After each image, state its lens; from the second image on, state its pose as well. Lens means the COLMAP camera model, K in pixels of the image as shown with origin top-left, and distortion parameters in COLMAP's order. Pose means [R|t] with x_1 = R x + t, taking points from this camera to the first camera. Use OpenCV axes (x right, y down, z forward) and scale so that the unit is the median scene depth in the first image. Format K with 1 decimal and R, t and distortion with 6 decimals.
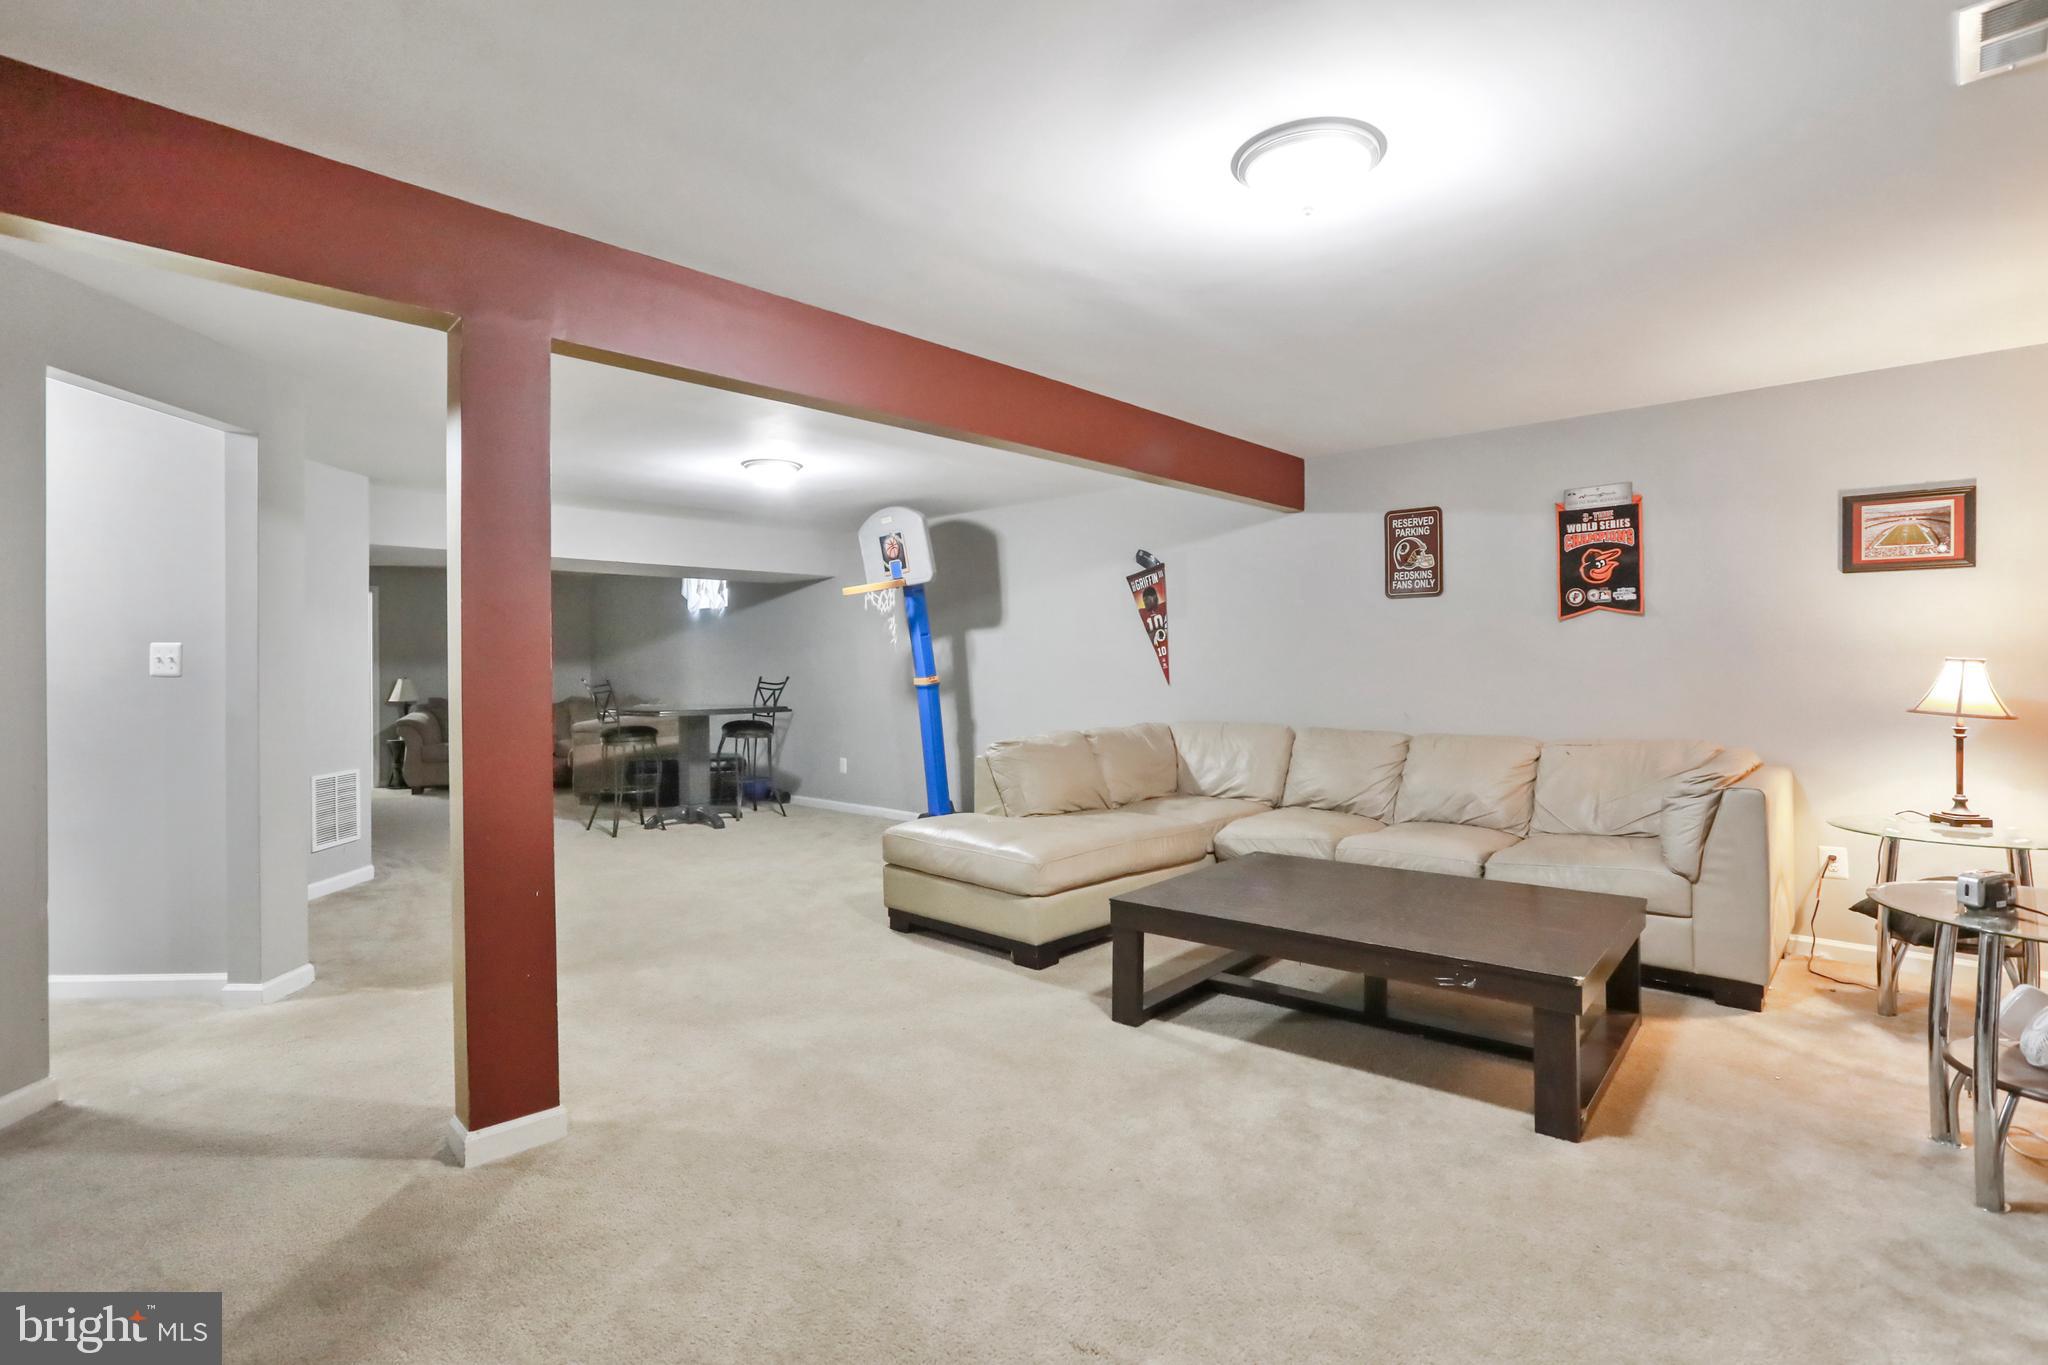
lens RADIAL K [[995.1, 0, 1014.3], [0, 995.1, 679.7], [0, 0, 1]] dist [-0.070571, 0.039877]
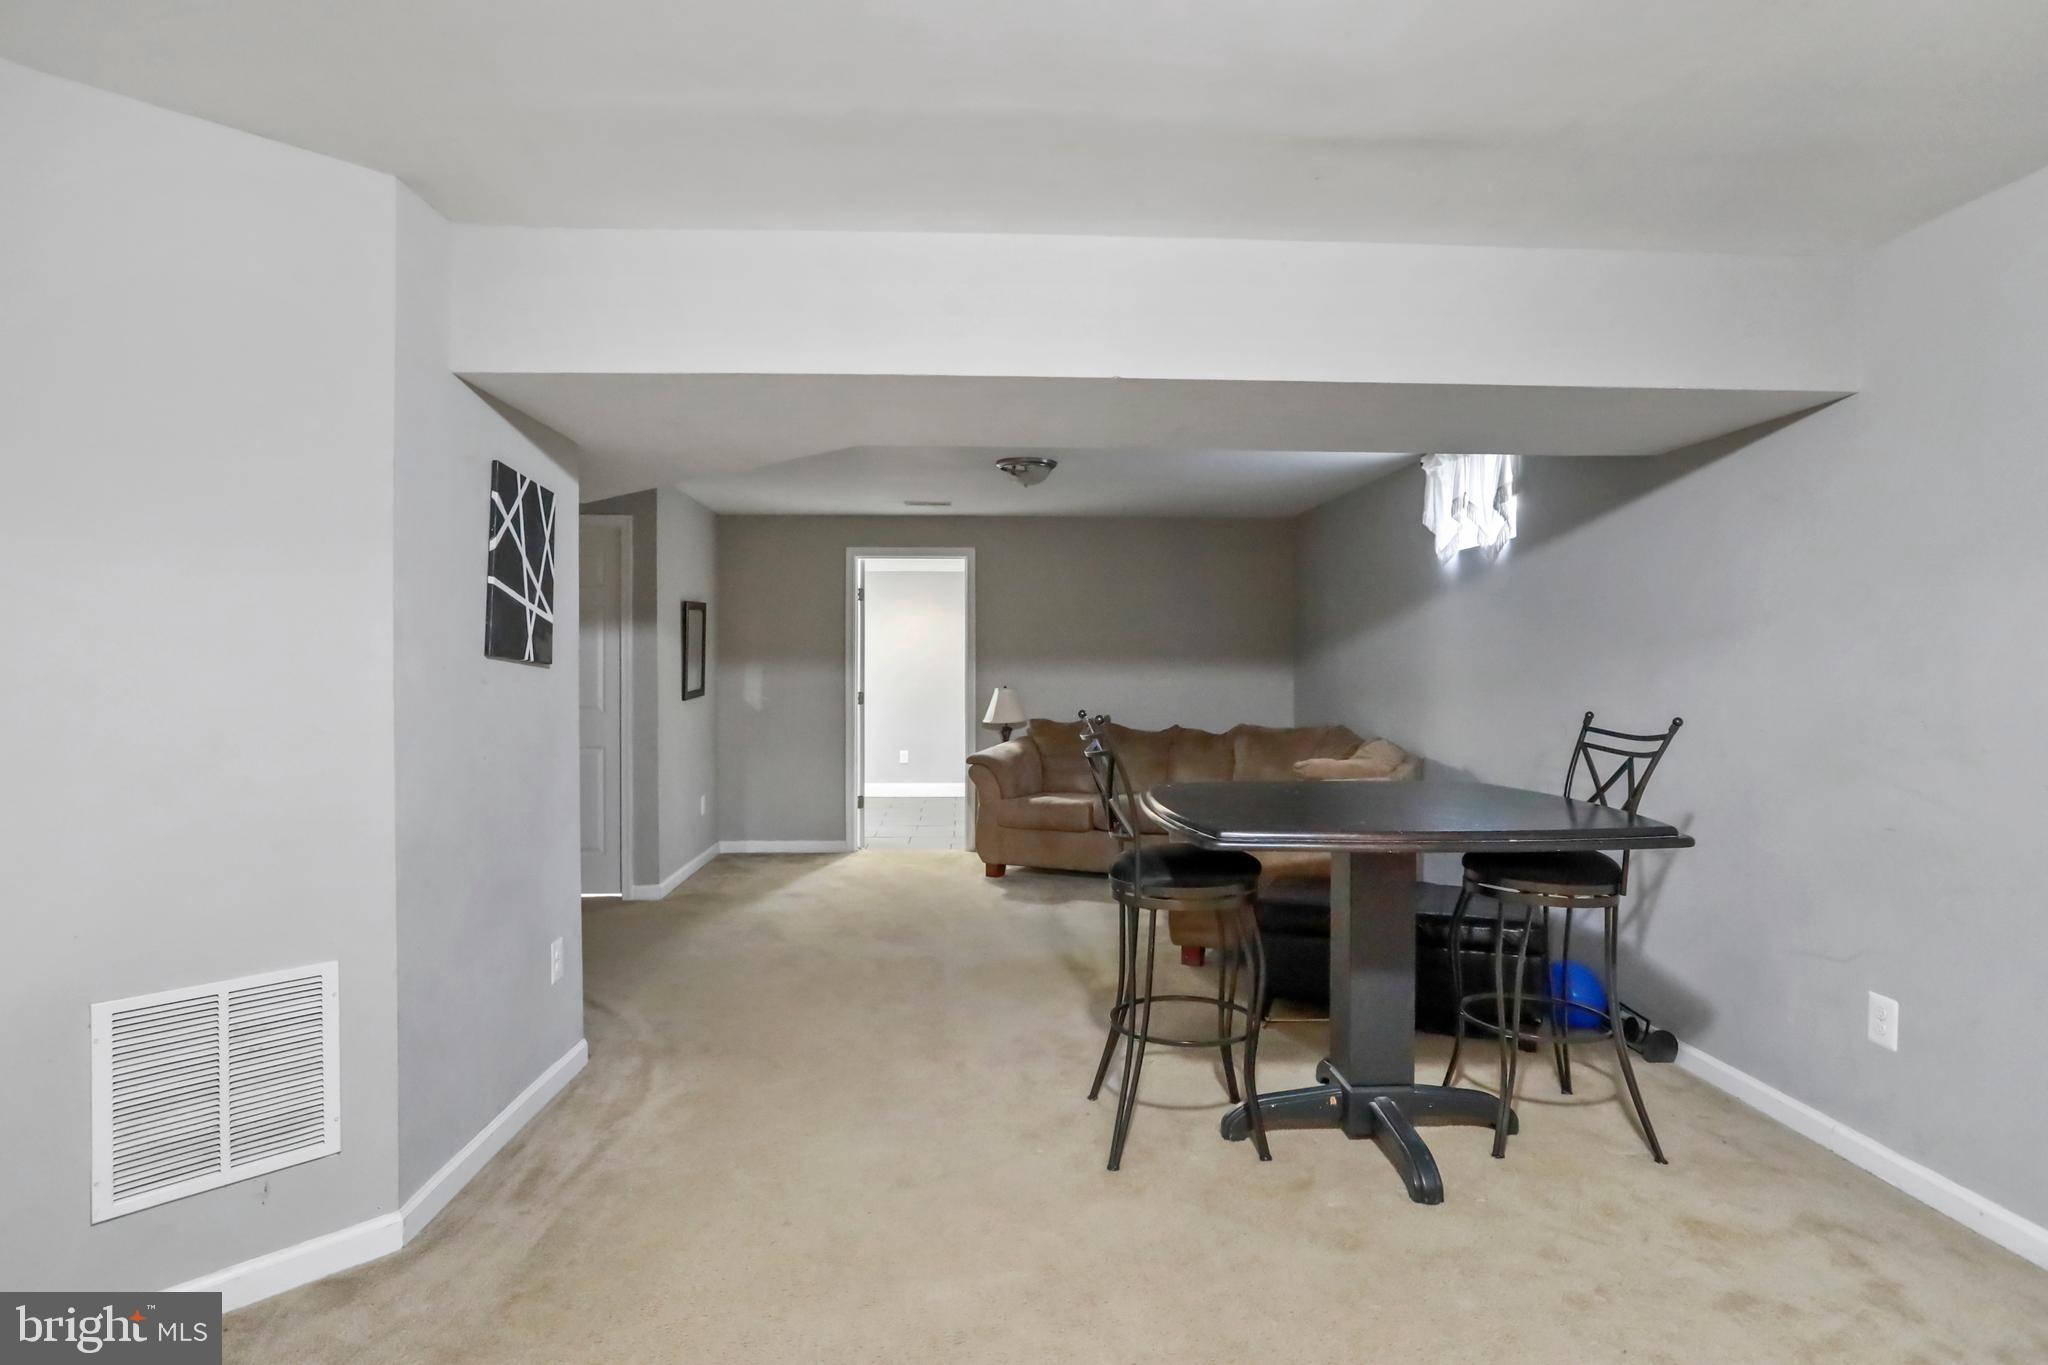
lens RADIAL K [[1095.6, 0, 1019.0], [0, 1095.6, 665.1], [0, 0, 1]] dist [-0.027039, -0.000081]
pose [[0.722514, 0.004719, -0.691340, -0.137492], [-0.013690, 0.999878, -0.007482, -0.014052], [0.691221, 0.014870, 0.722491, 0.588370]]
